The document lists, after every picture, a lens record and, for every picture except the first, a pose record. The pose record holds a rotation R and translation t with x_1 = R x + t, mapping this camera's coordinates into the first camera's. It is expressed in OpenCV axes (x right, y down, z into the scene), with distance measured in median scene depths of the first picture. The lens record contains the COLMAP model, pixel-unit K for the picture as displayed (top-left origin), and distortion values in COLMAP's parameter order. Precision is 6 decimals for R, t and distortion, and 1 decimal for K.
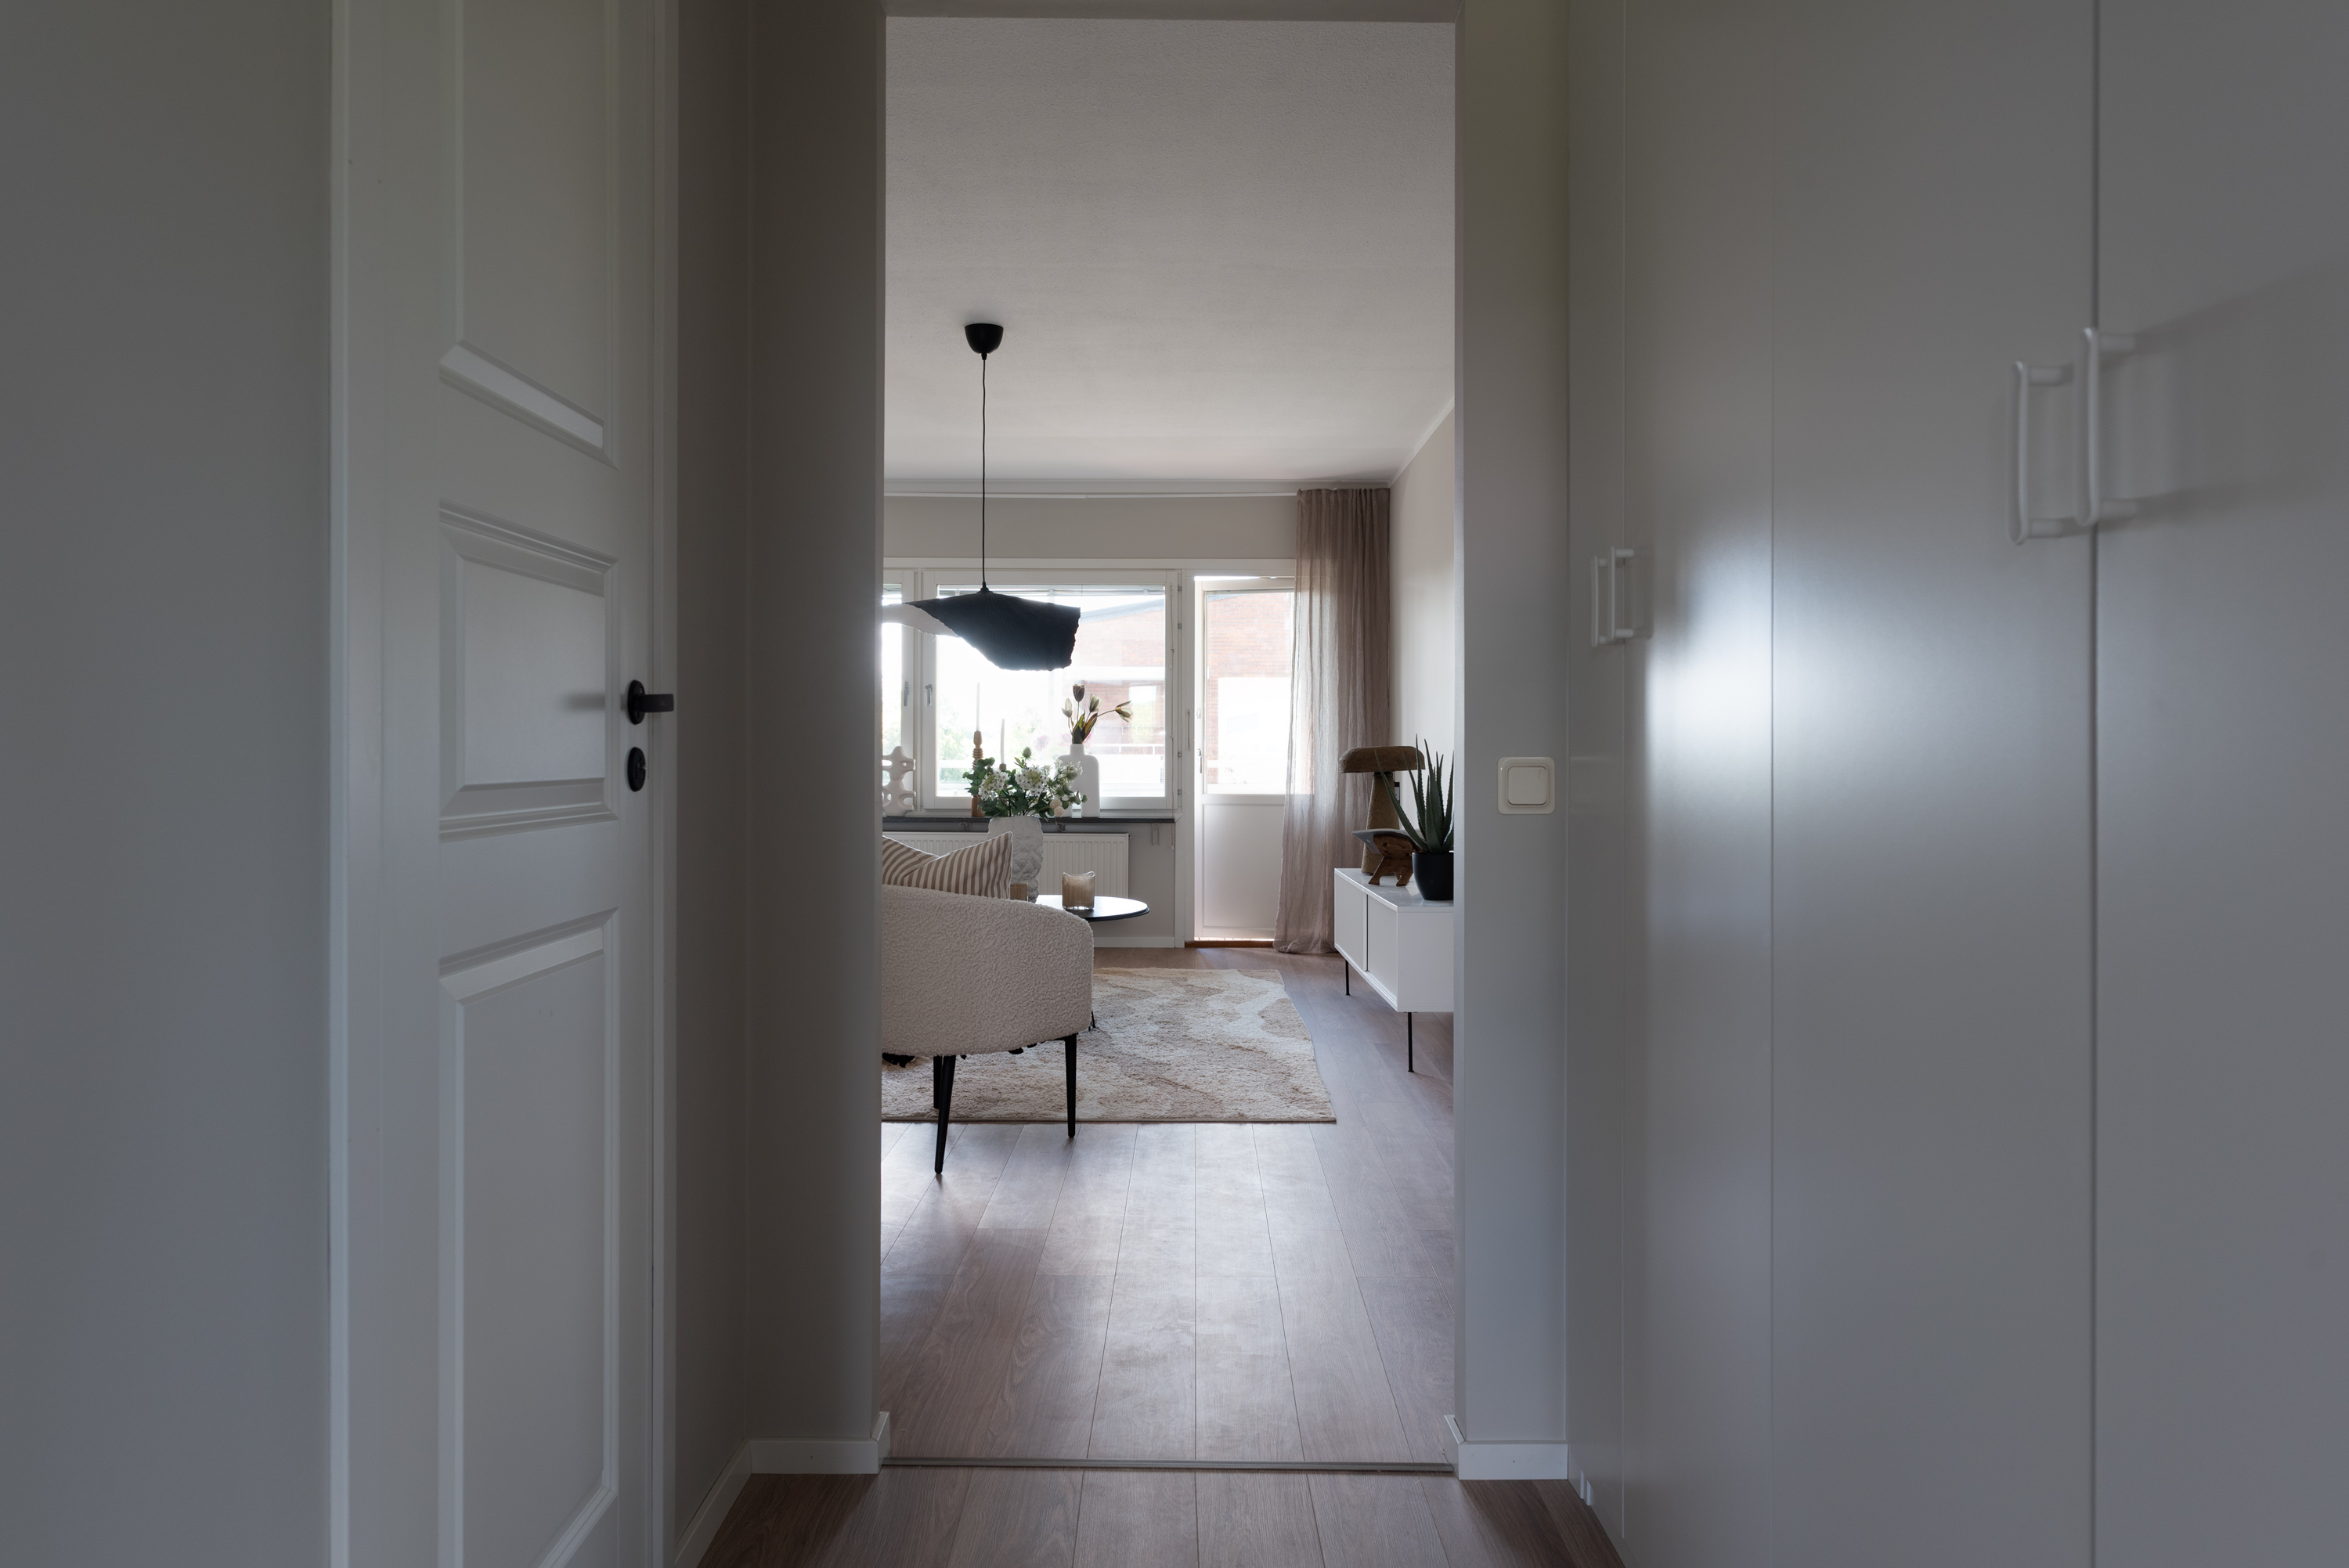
lens RADIAL K [[1636.5, 0, 1183.4], [0, 1636.5, 737.2], [0, 0, 1]] dist [-0.000335, -0.000672]
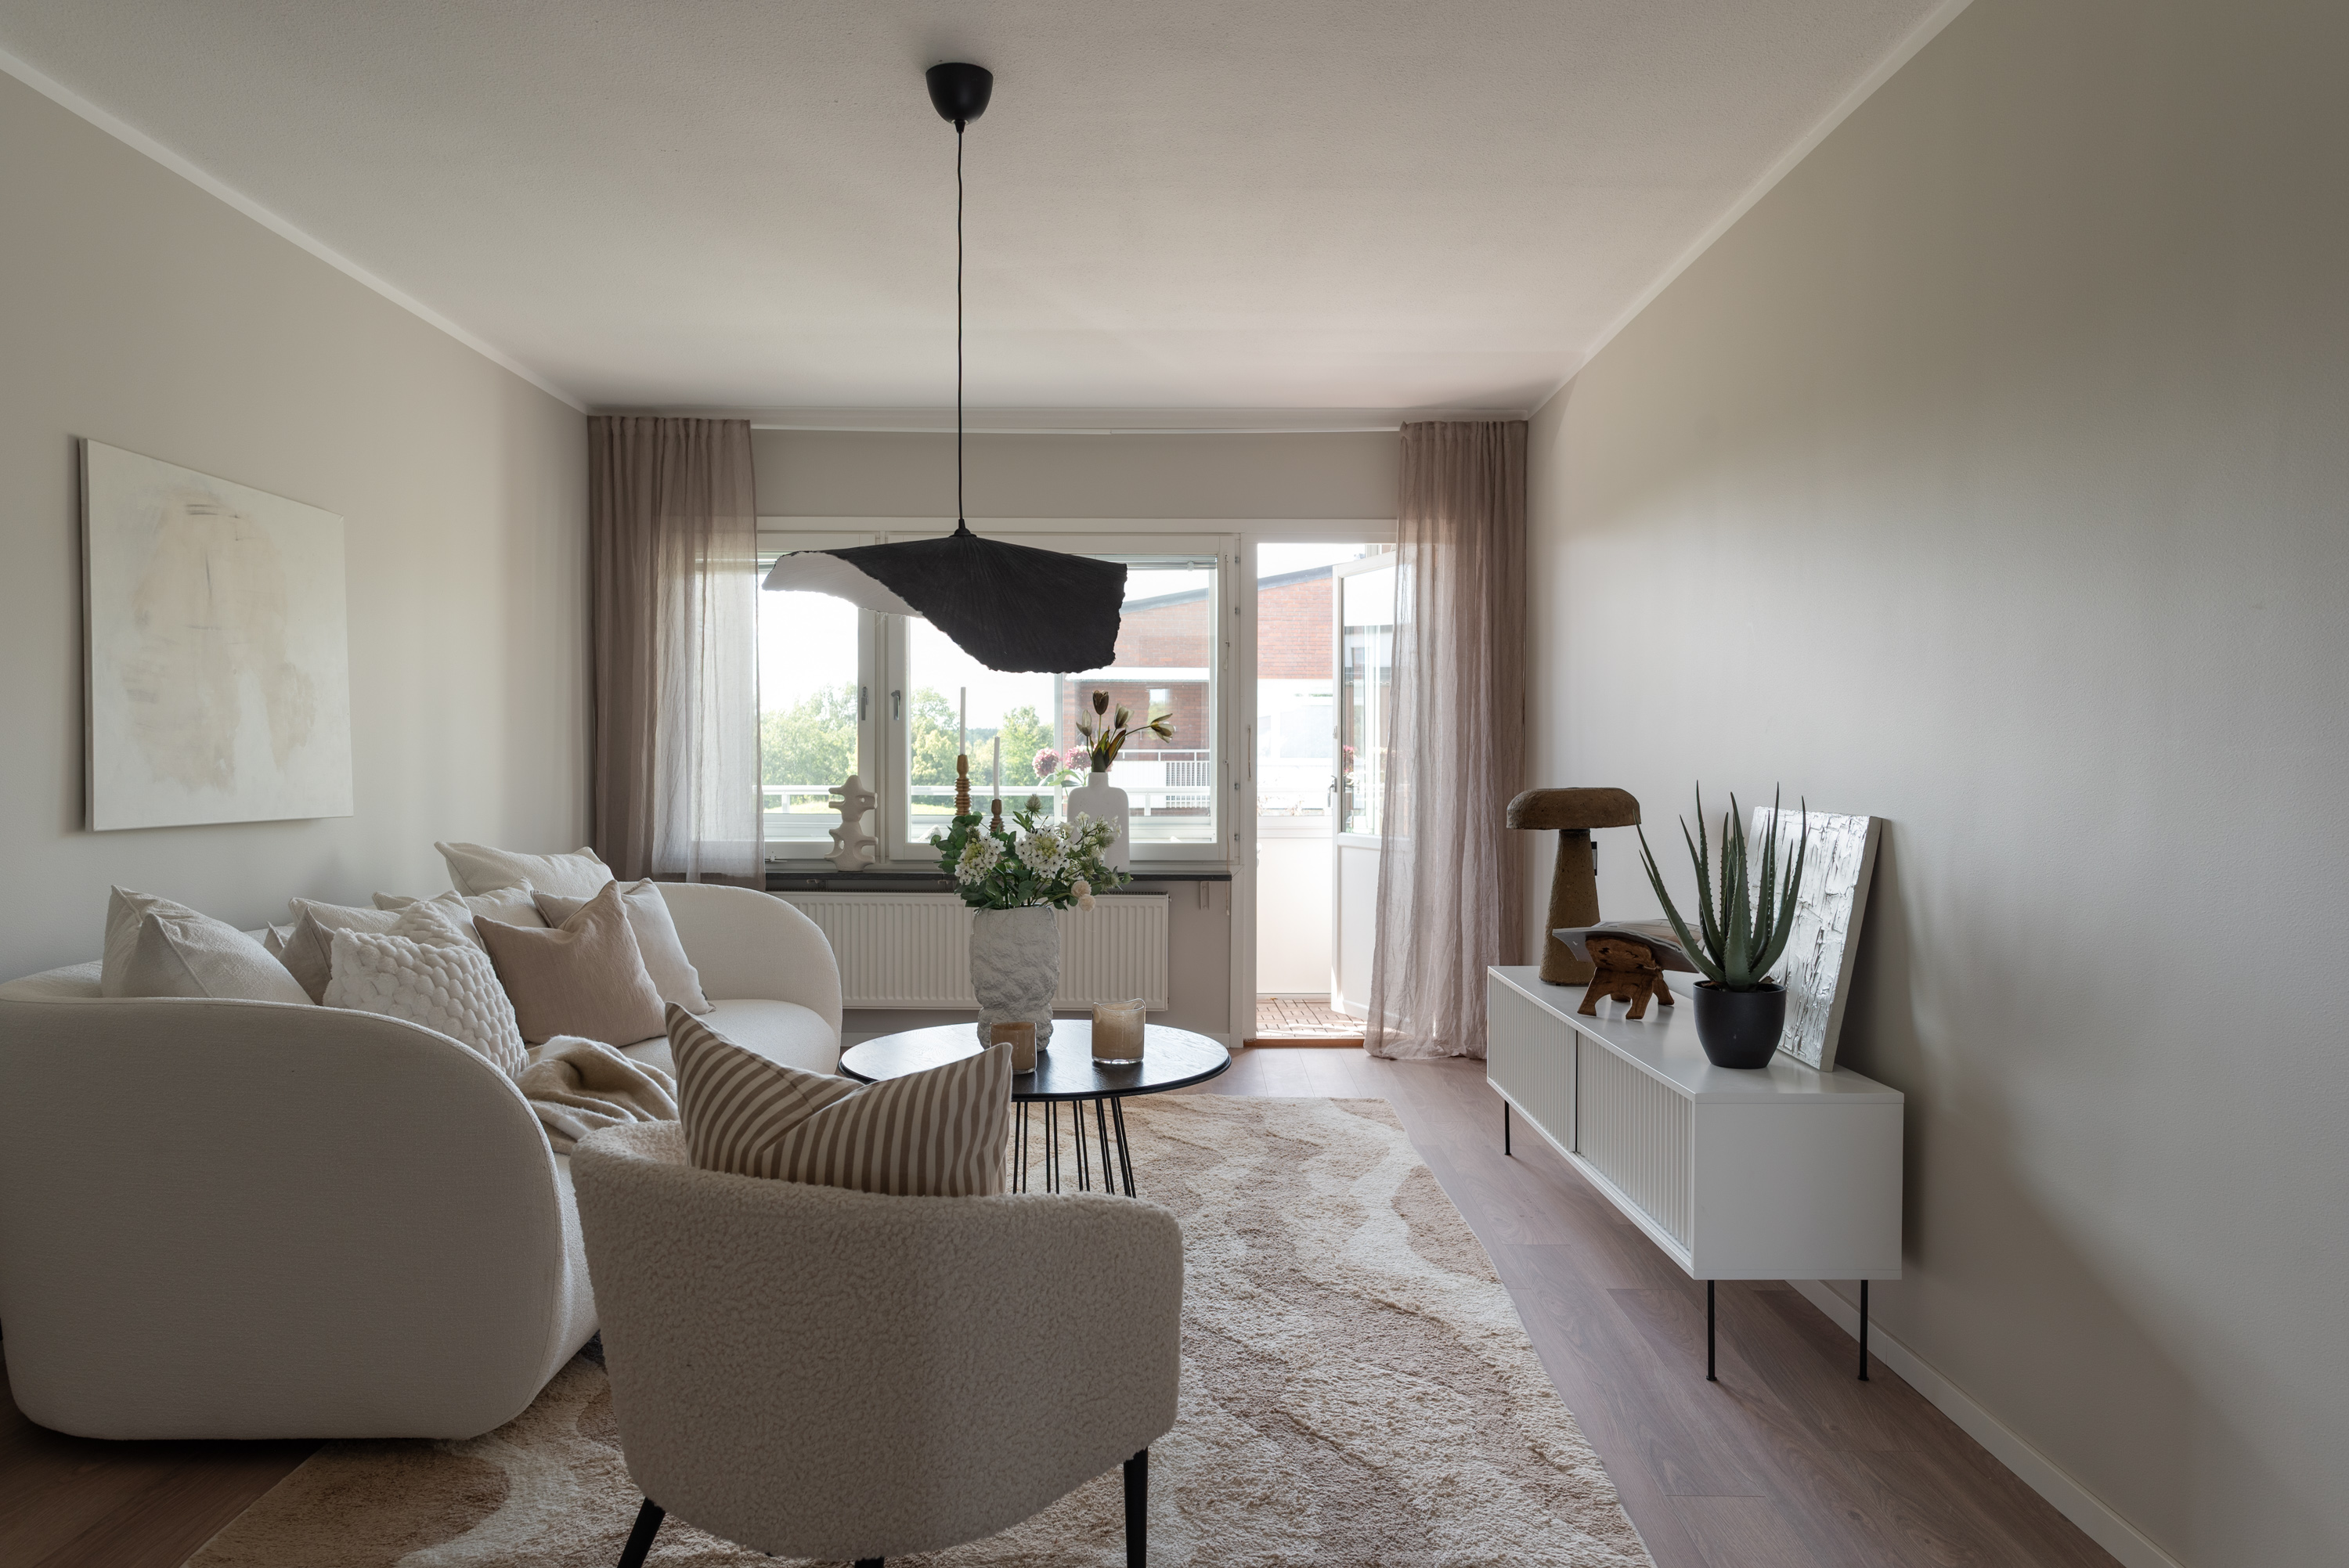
lens RADIAL K [[1636.5, 0, 1150.0], [0, 1636.5, 779.7], [0, 0, 1]] dist [-0.000335, -0.000672]
pose [[0.999838, 0.000835, -0.017976, -0.029355], [-0.000376, 0.999675, 0.025504, -0.011505], [0.017992, -0.025494, 0.999513, 0.276548]]
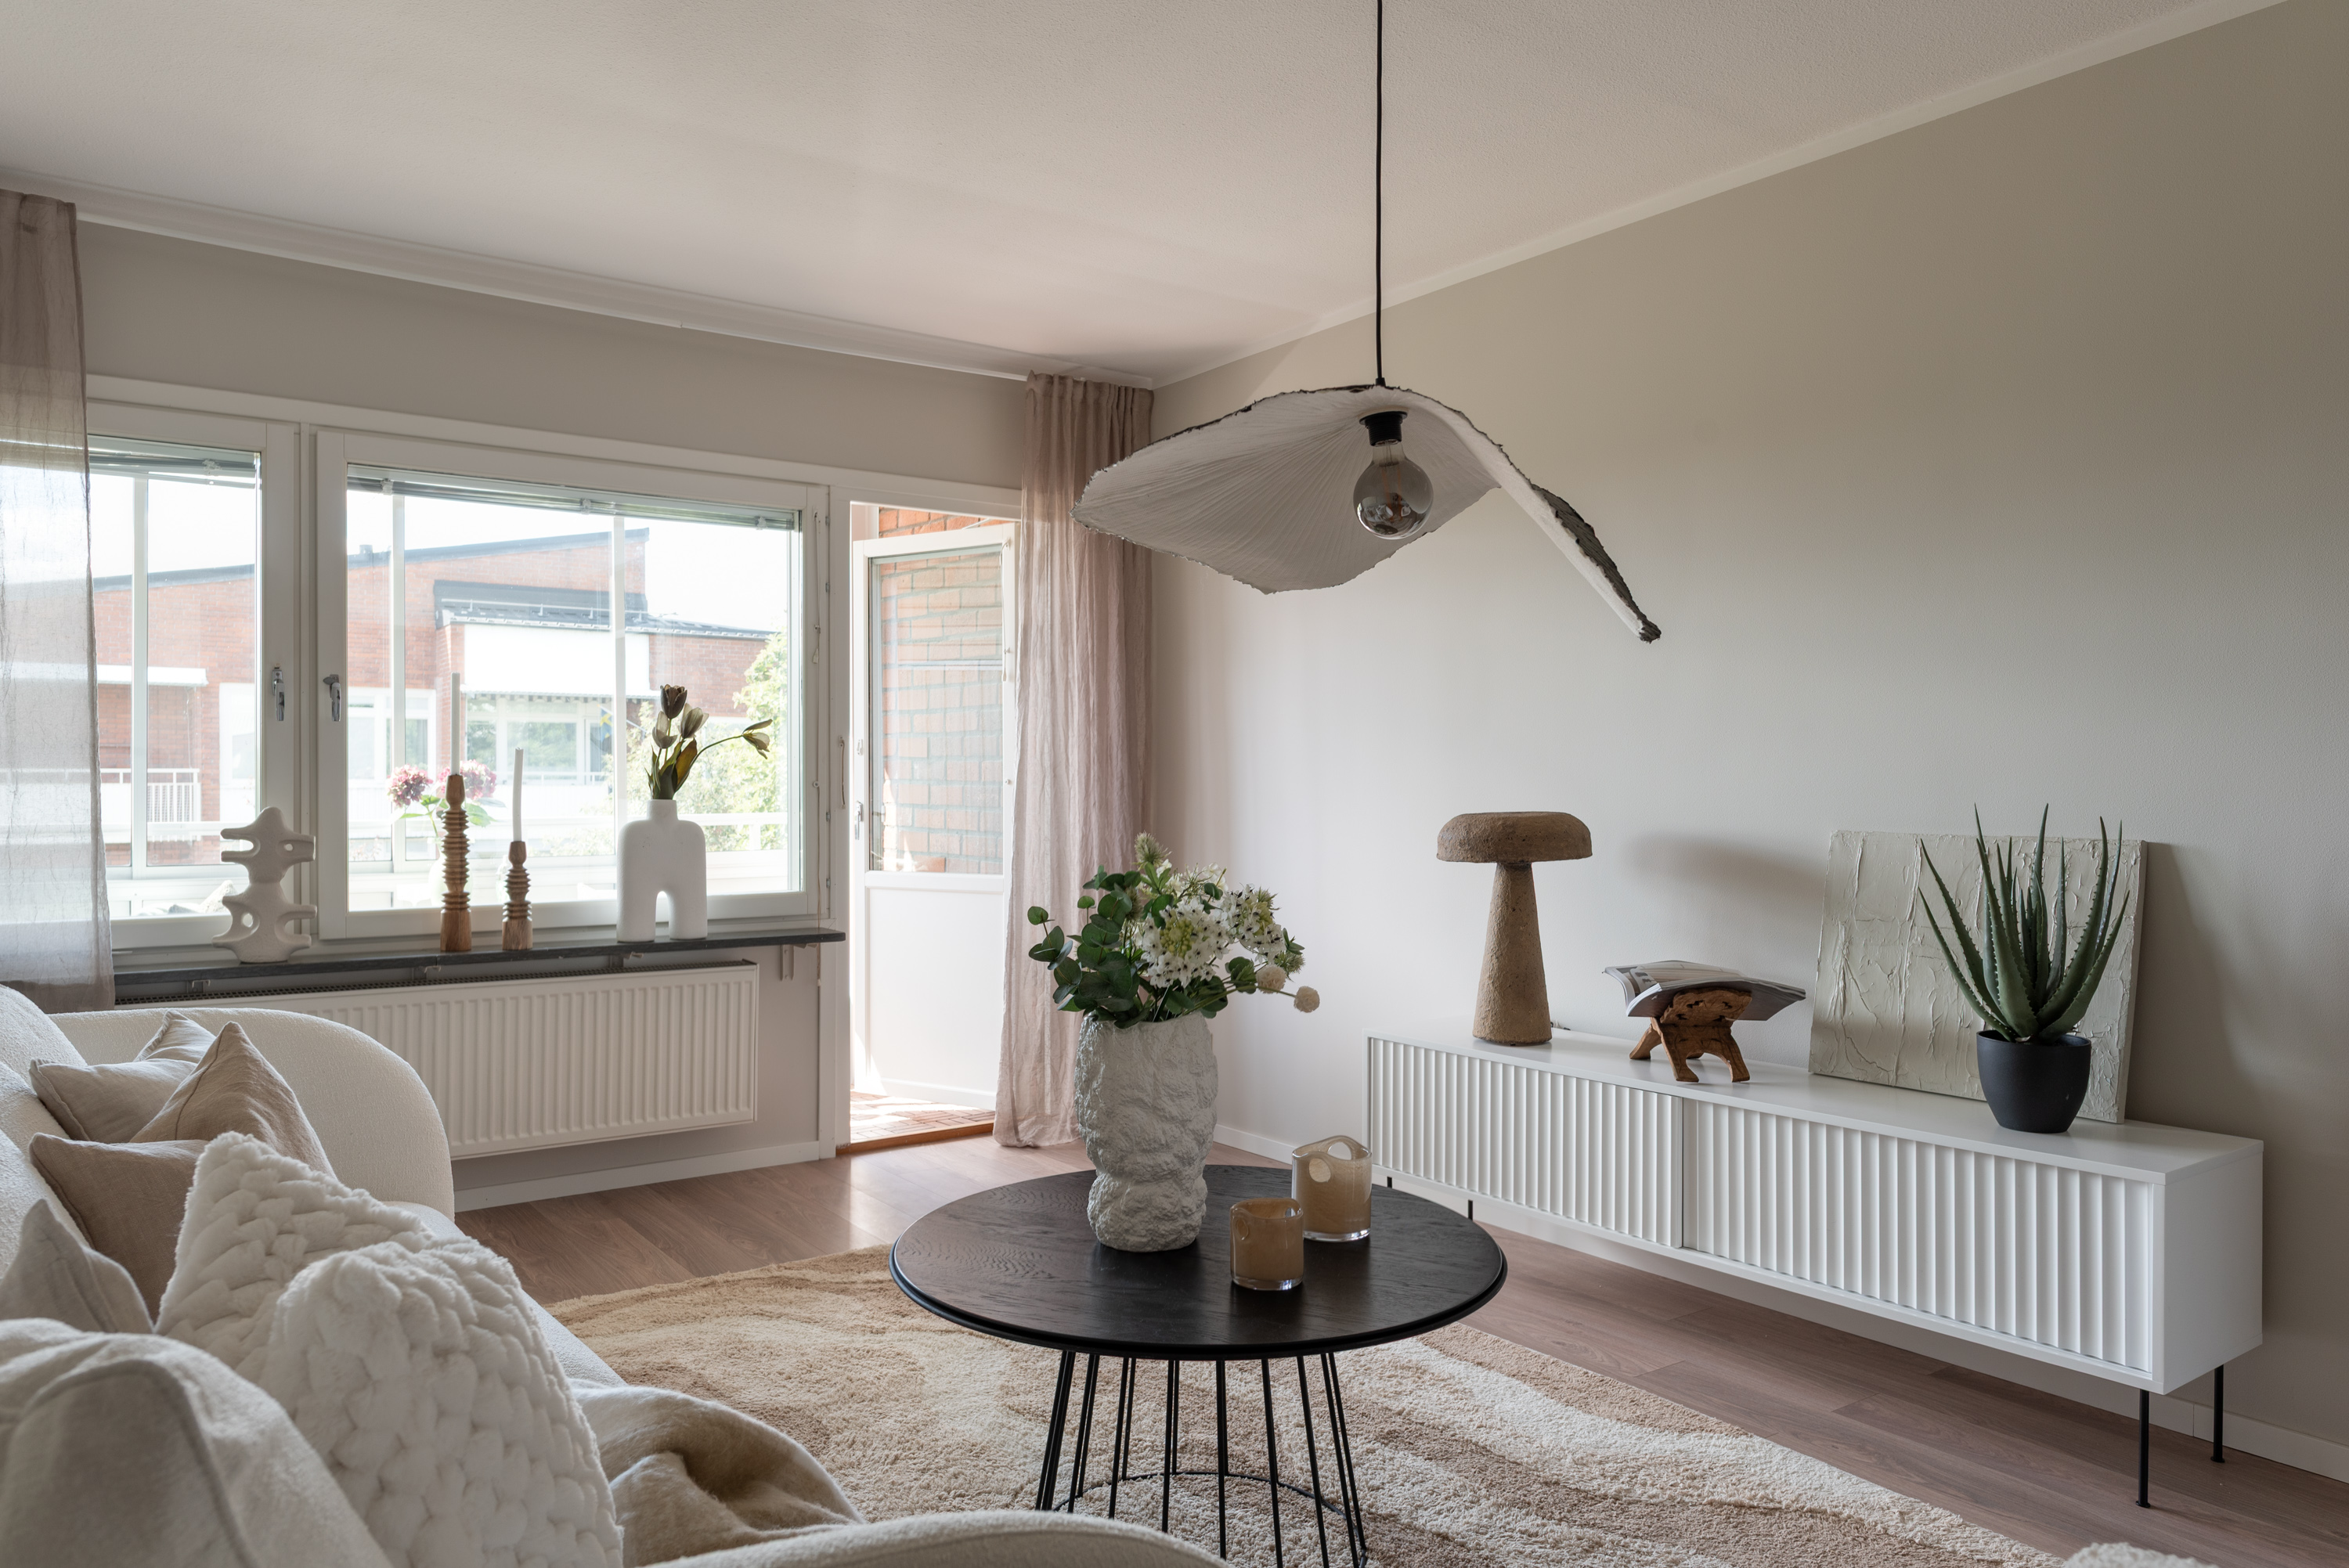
lens RADIAL K [[1636.5, 0, 1184.3], [0, 1636.5, 787.5], [0, 0, 1]] dist [-0.000335, -0.000672]
pose [[0.815194, -0.003869, 0.579175, -0.238264], [-0.006587, 0.999851, 0.015950, -0.009286], [-0.579150, -0.016817, 0.815048, 0.492866]]
